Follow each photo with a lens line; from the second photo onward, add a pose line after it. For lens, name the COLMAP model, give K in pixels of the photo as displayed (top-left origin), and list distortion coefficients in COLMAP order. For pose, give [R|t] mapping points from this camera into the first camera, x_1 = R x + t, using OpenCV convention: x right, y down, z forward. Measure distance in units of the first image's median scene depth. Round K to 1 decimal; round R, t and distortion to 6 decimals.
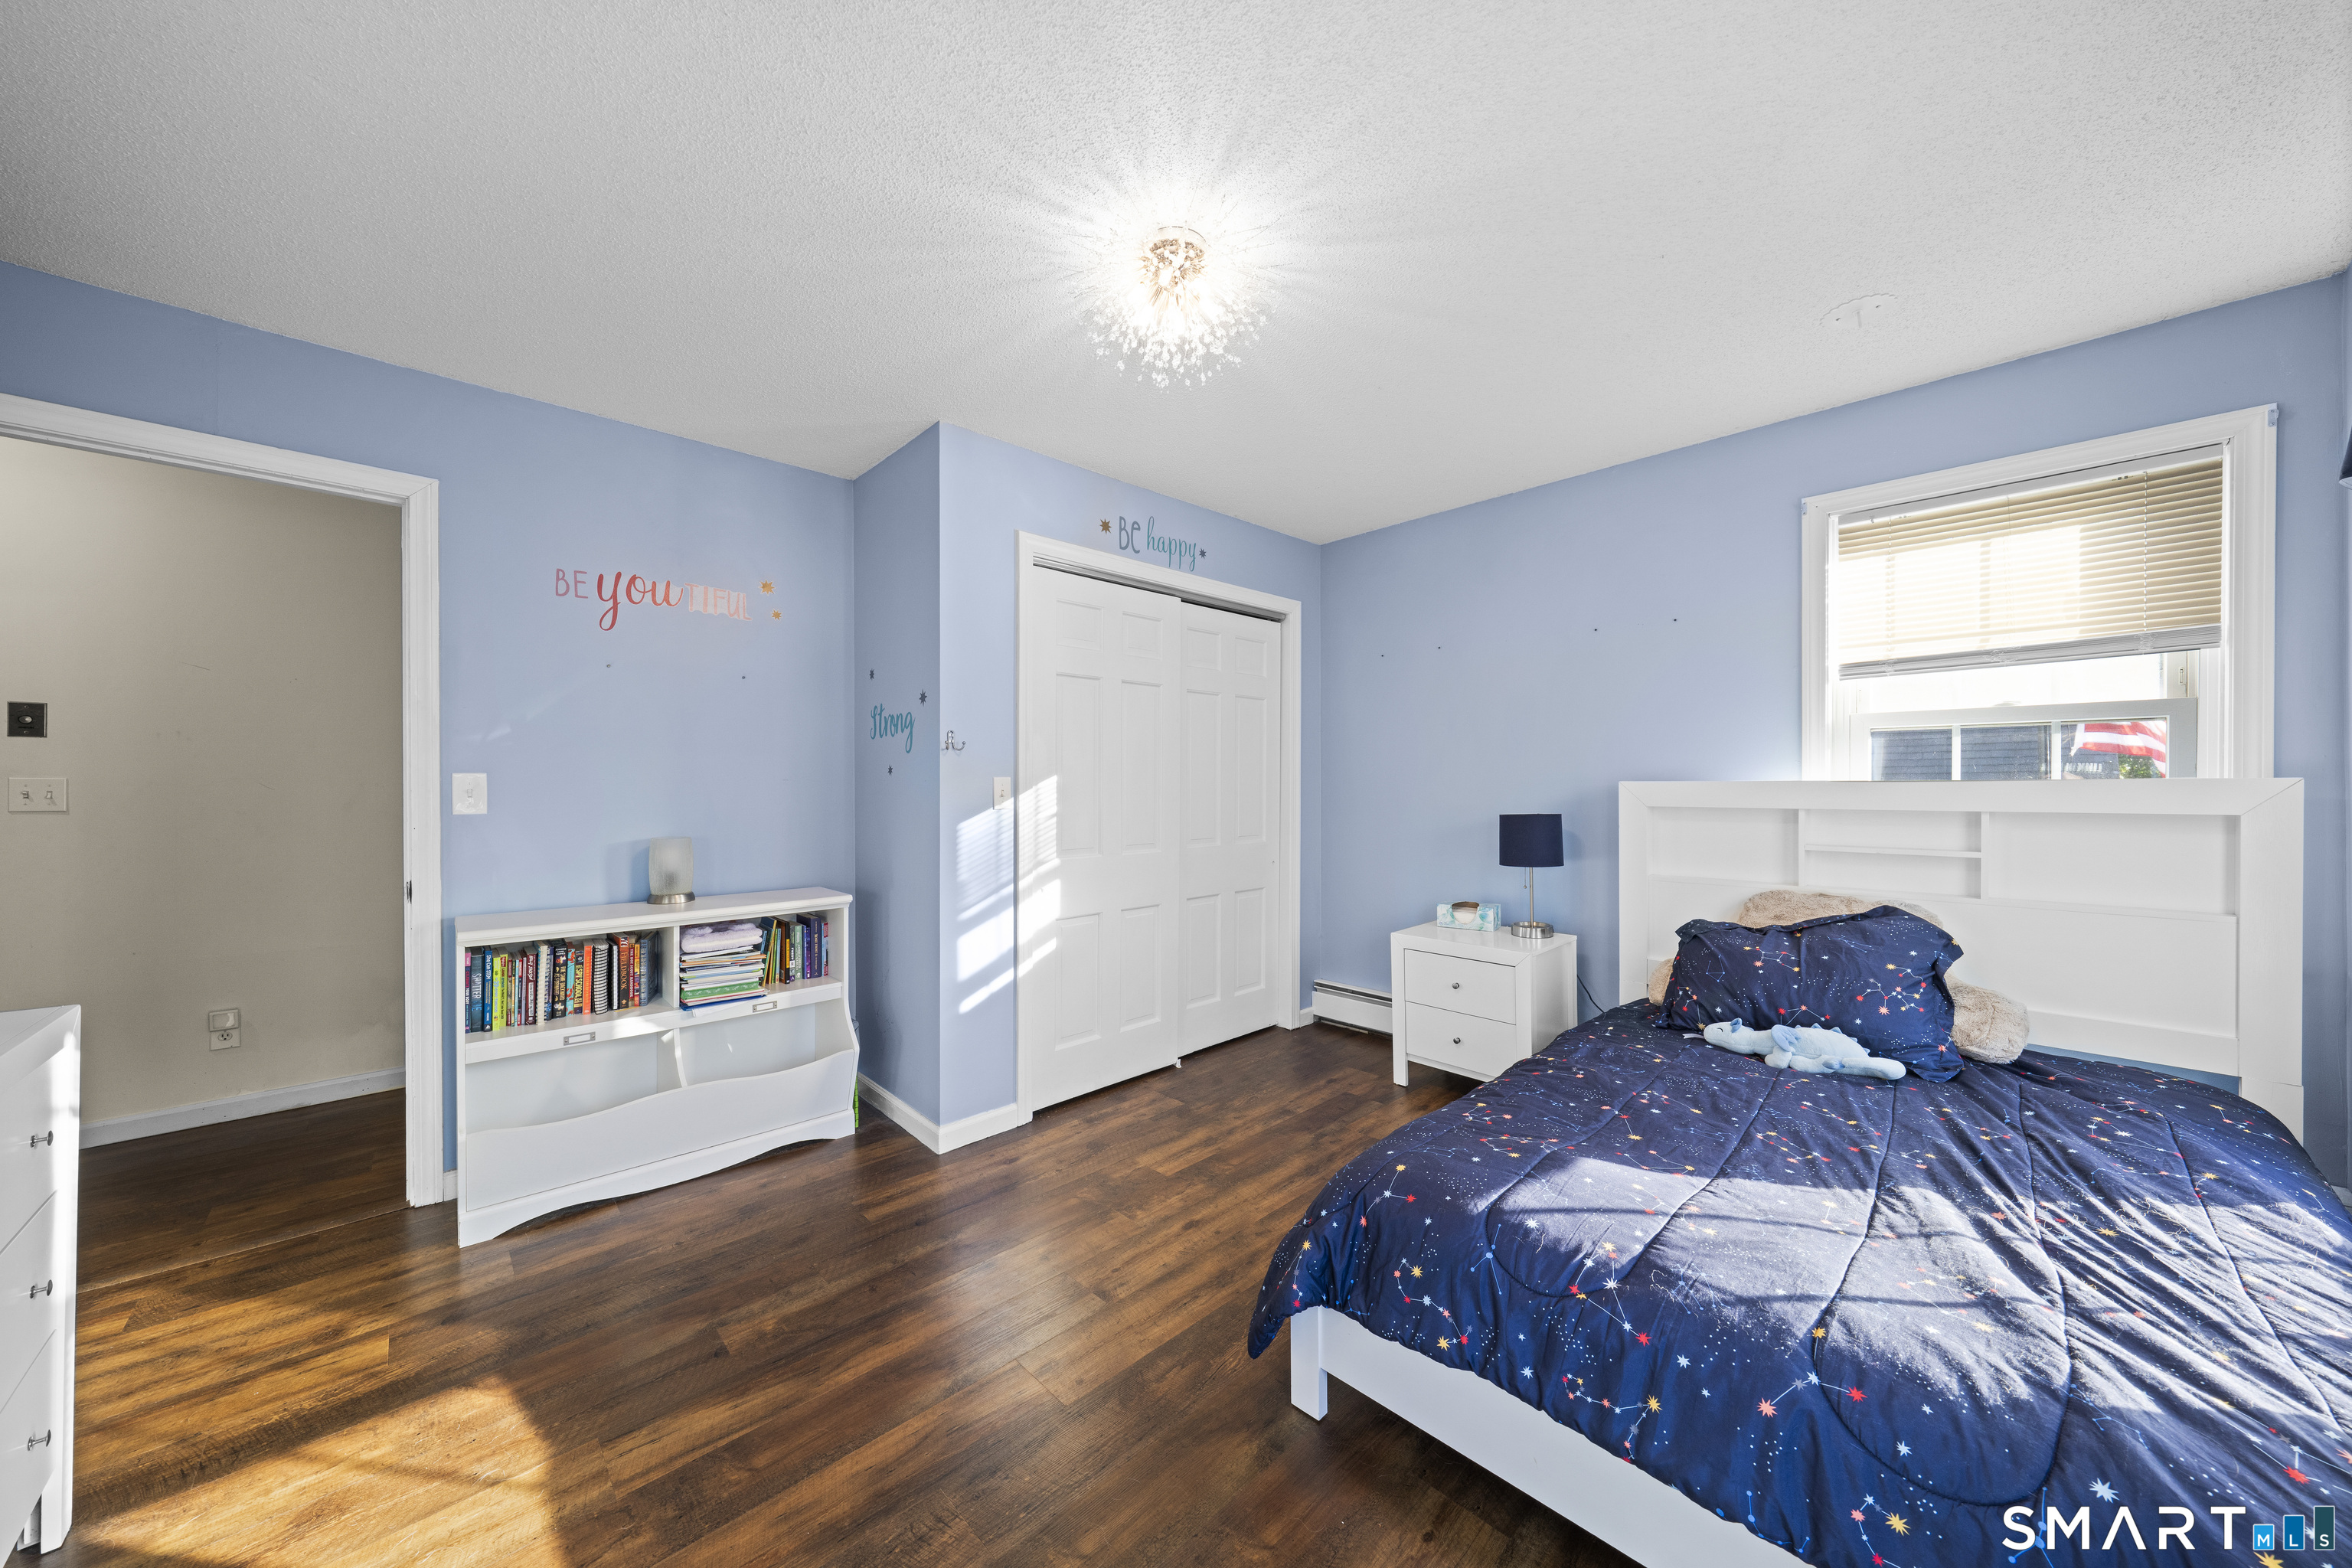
lens RADIAL K [[826.4, 0, 1170.1], [0, 826.4, 789.5], [0, 0, 1]] dist [0.000012, 0.000003]
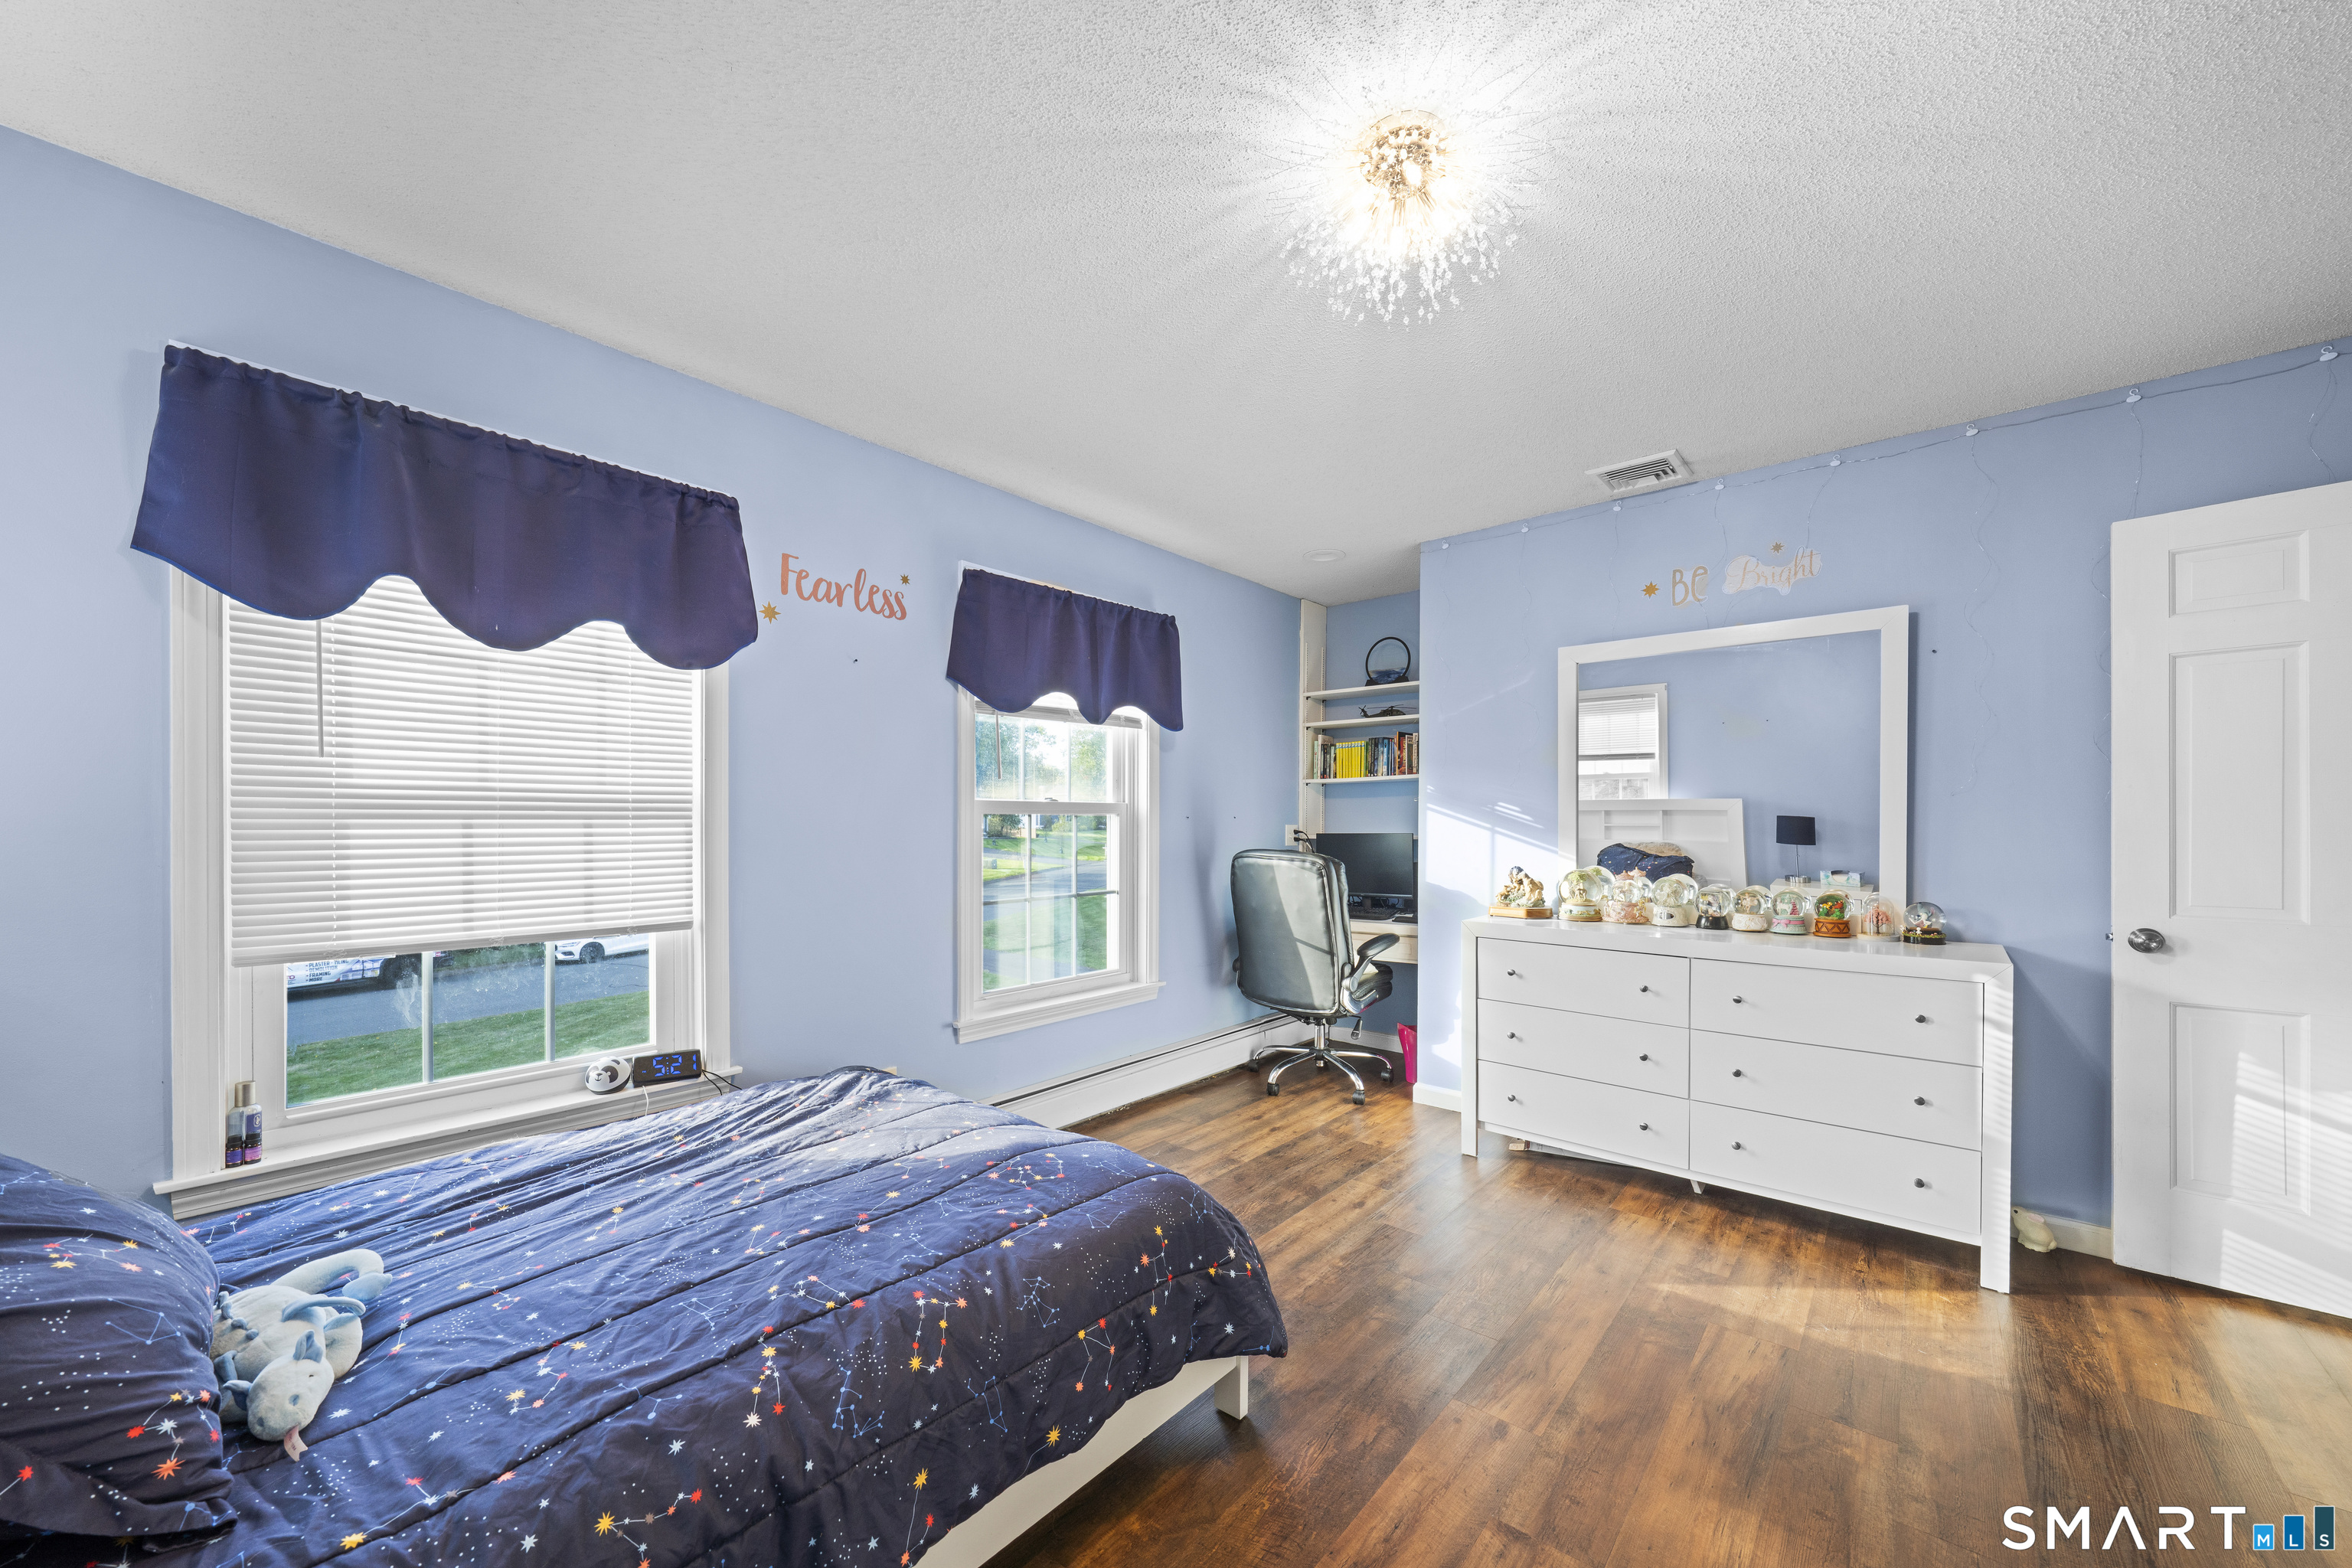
lens RADIAL K [[880.2, 0, 1183.2], [0, 880.2, 808.8], [0, 0, 1]] dist [0.001207, 0.000066]
pose [[-0.994268, -0.003619, -0.106855, 0.411565], [-0.002670, 0.999956, -0.009018, -0.018249], [0.106883, -0.008681, -0.994234, 2.465746]]
